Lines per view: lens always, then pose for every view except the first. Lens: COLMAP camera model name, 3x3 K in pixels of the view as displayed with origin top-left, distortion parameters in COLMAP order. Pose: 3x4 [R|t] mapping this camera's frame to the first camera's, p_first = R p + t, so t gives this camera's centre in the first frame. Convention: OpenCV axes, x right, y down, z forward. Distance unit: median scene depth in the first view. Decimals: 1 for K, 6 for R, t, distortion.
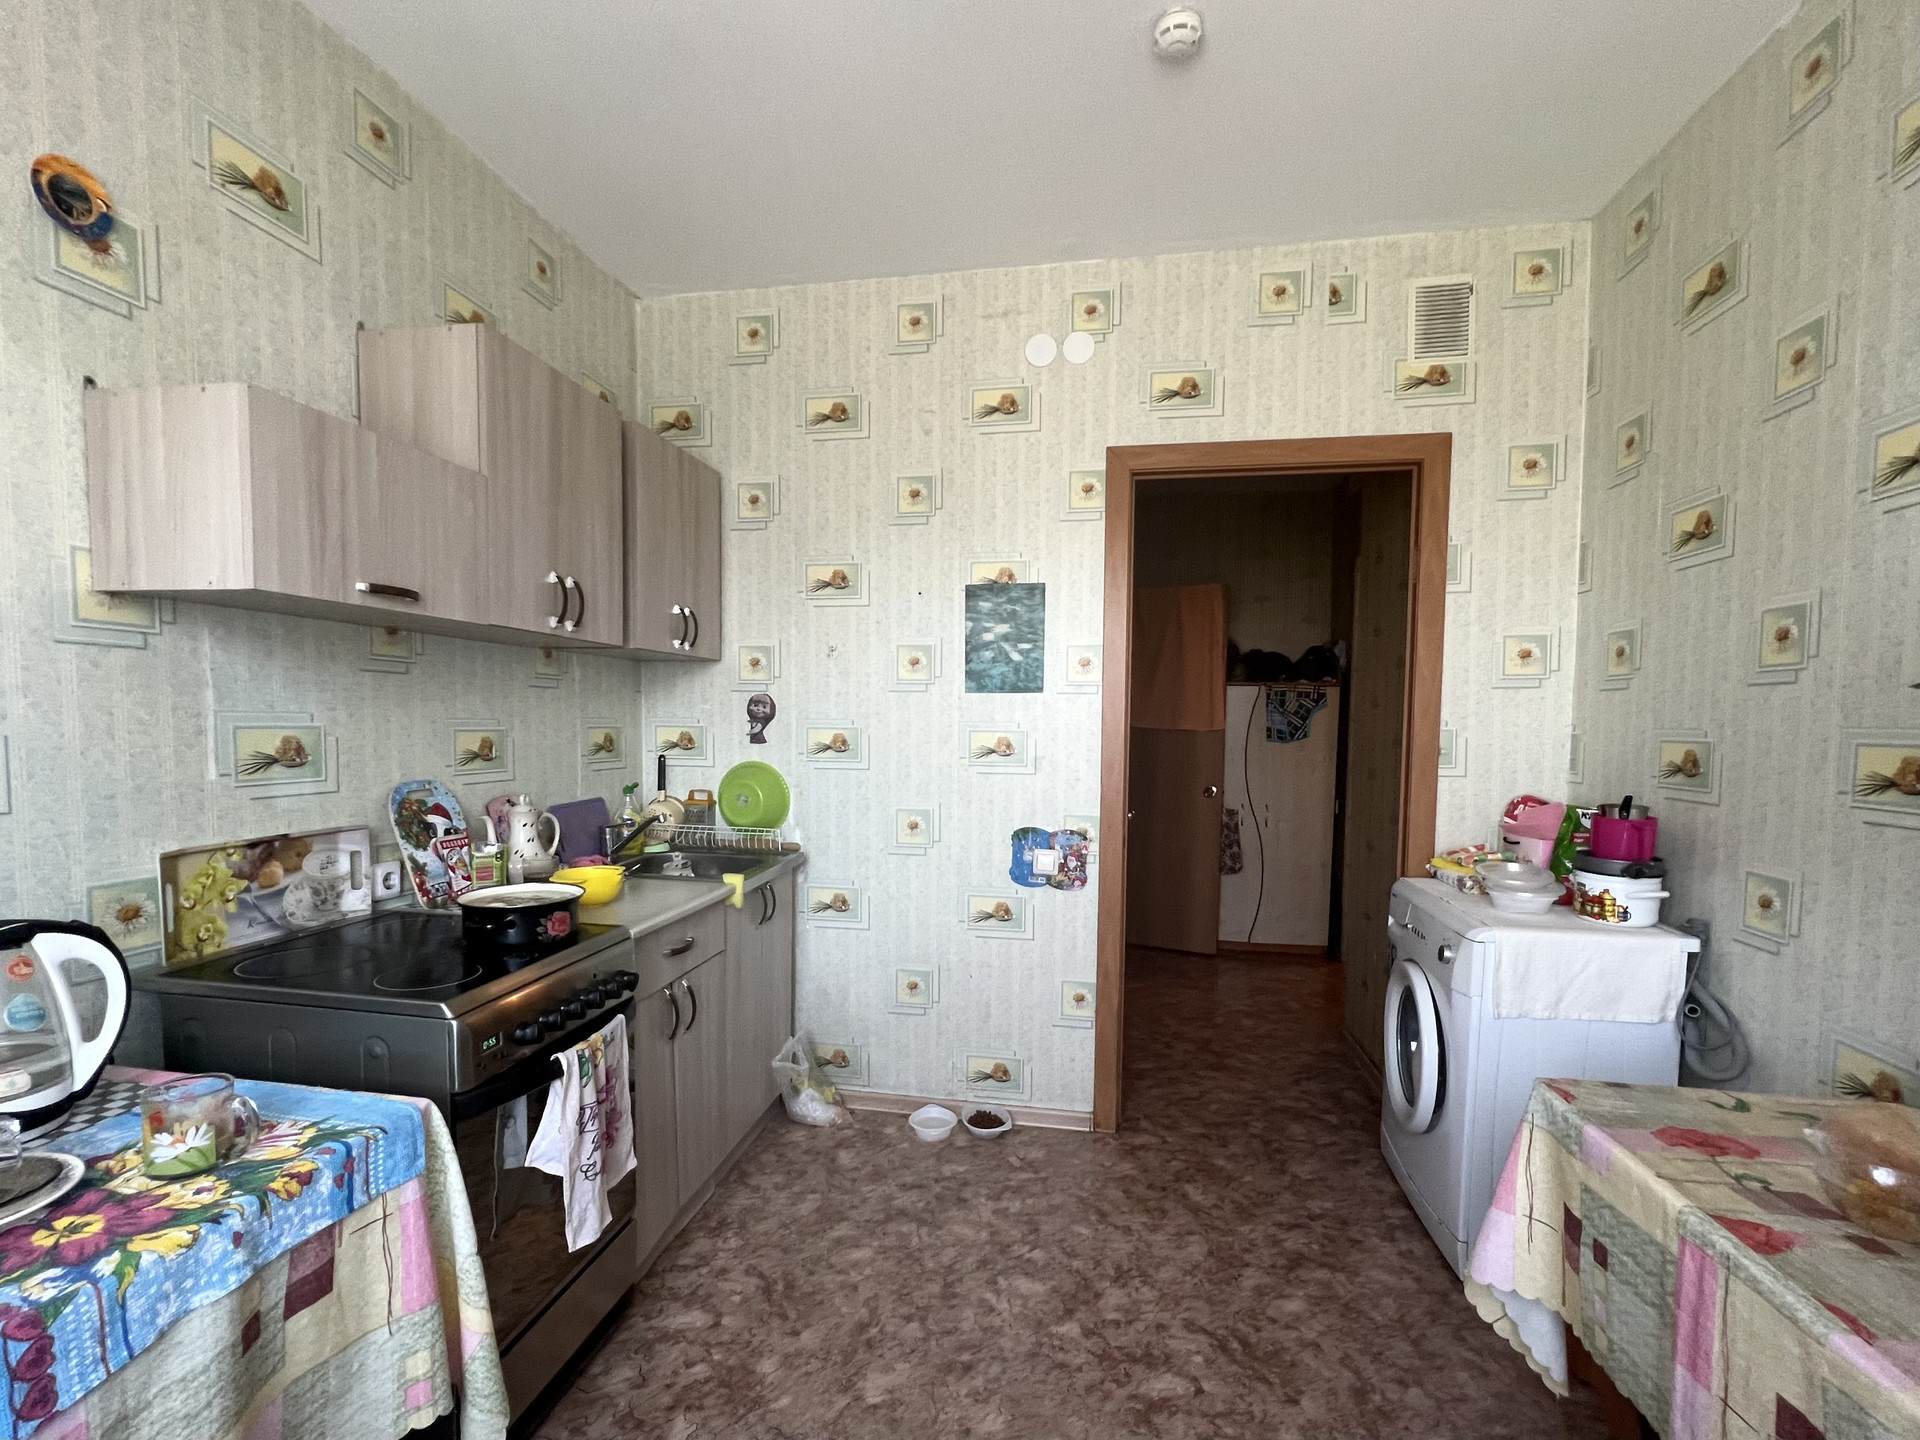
lens RADIAL K [[868.2, 0, 963.4], [0, 868.2, 782.0], [0, 0, 1]] dist [-0.007976, 0.003549]
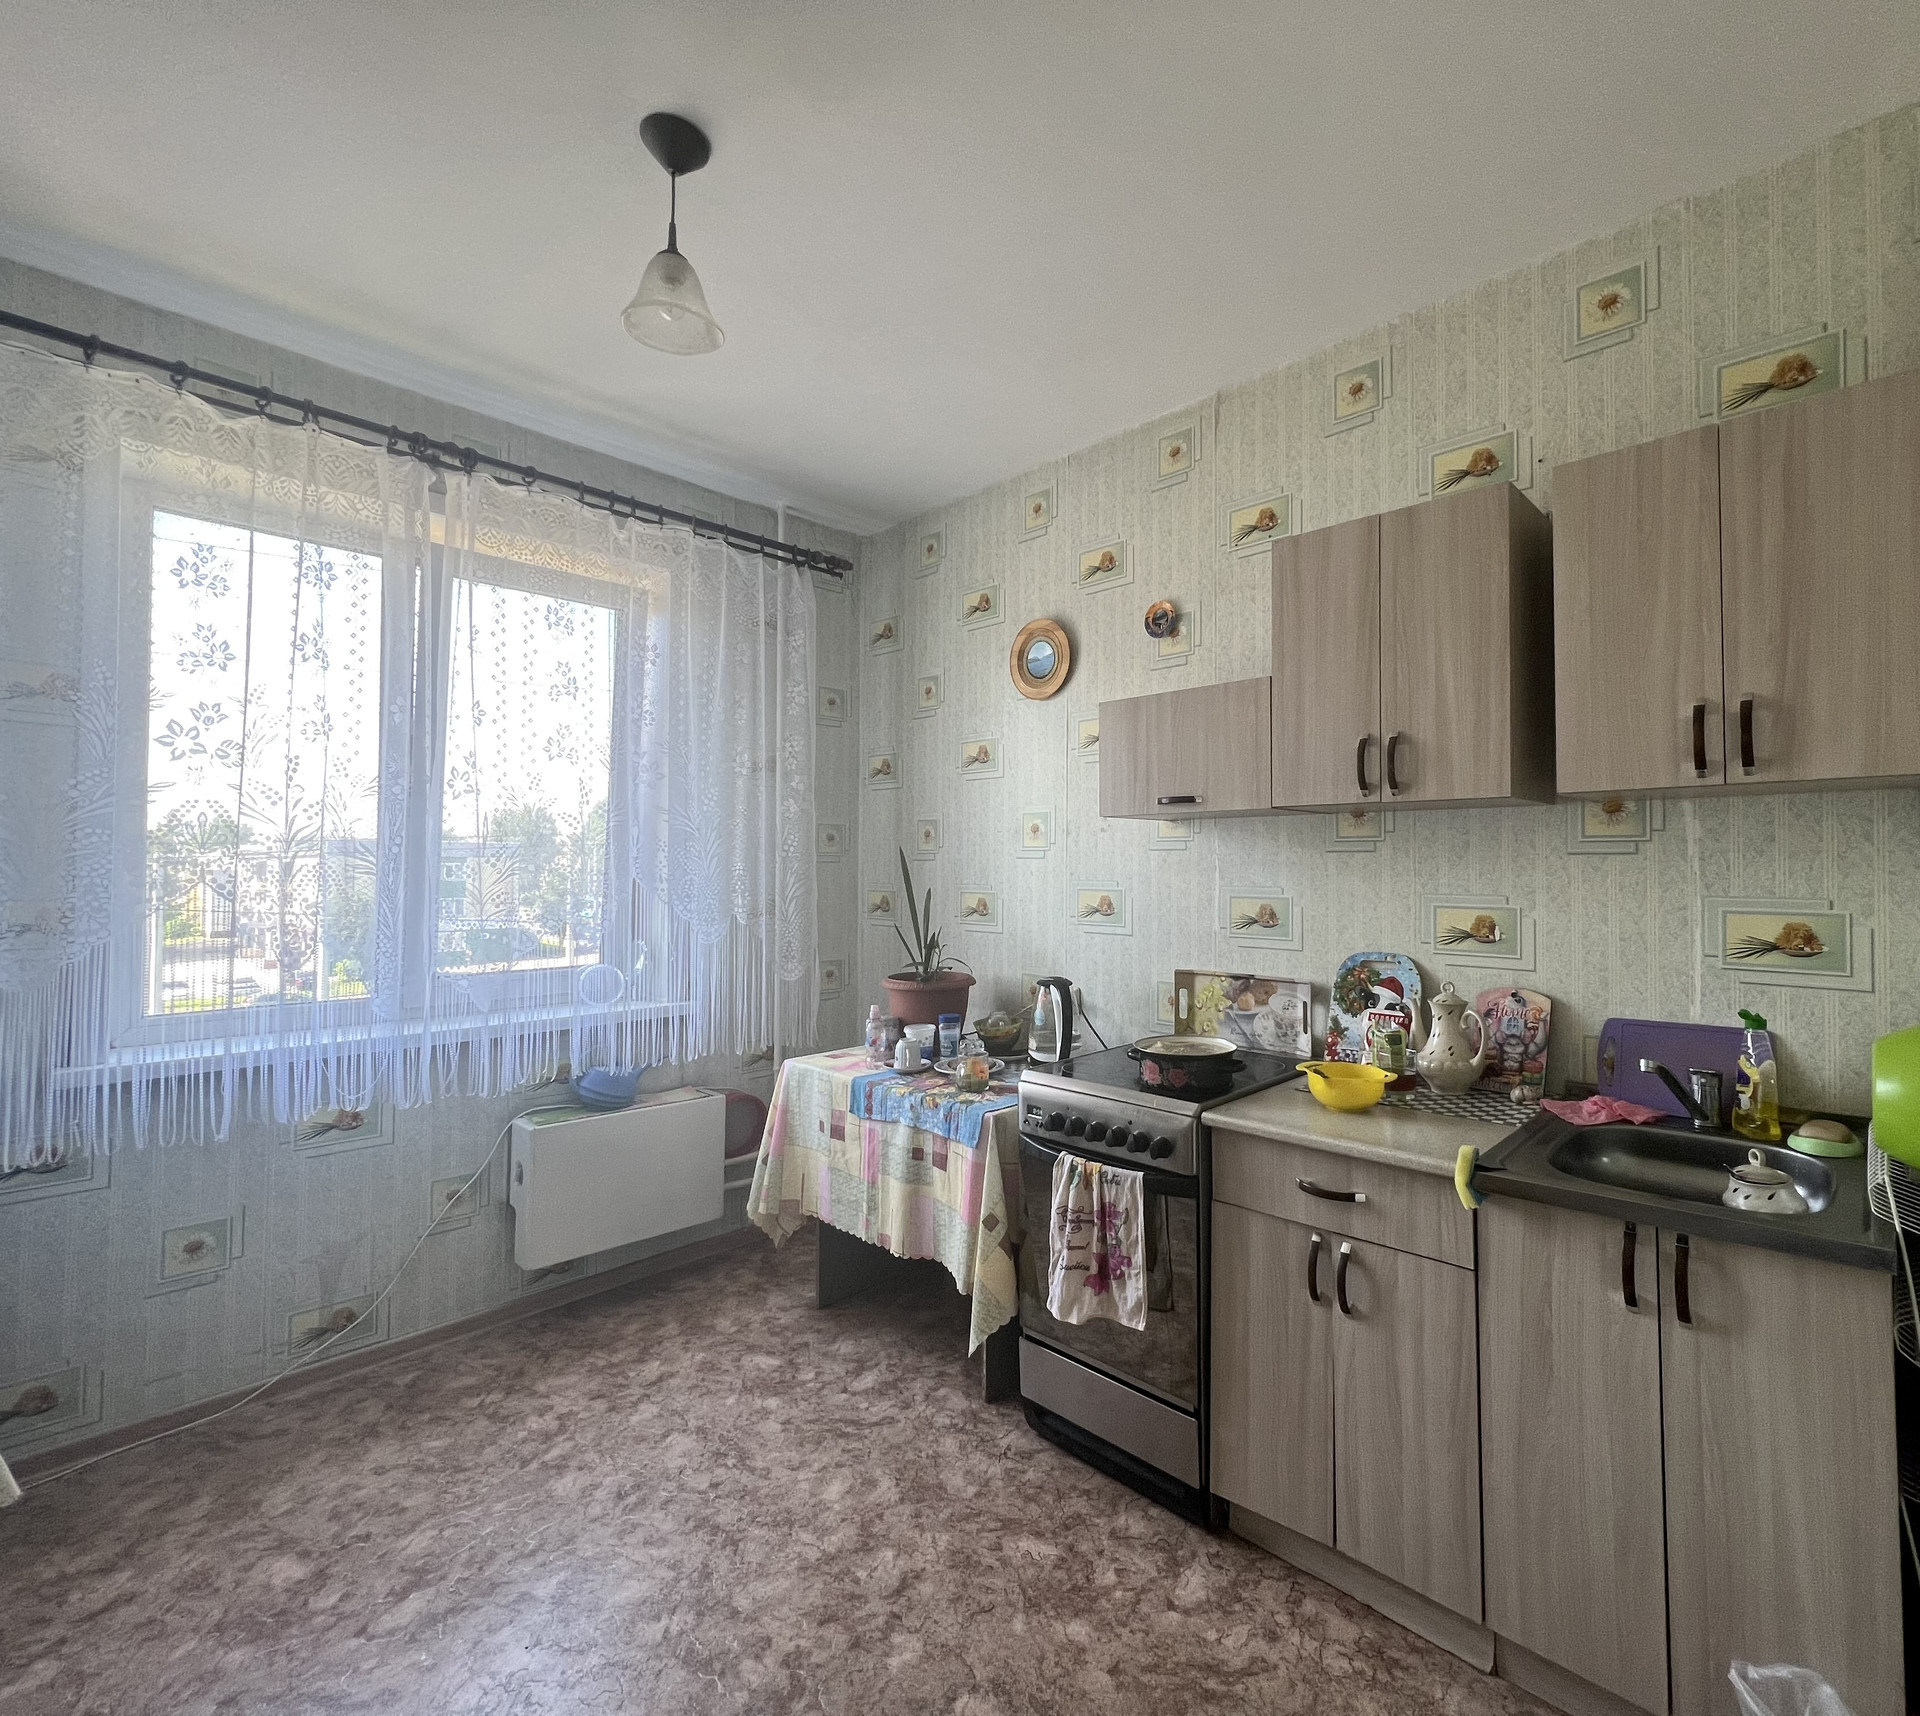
lens RADIAL K [[924.9, 0, 1054.2], [0, 924.9, 850.2], [0, 0, 1]] dist [-0.004995, 0.002436]
pose [[-0.544321, -0.028604, -0.838389, 0.452592], [-0.066308, 0.997759, 0.009009, -0.093551], [0.836252, 0.060495, -0.544998, 1.095537]]
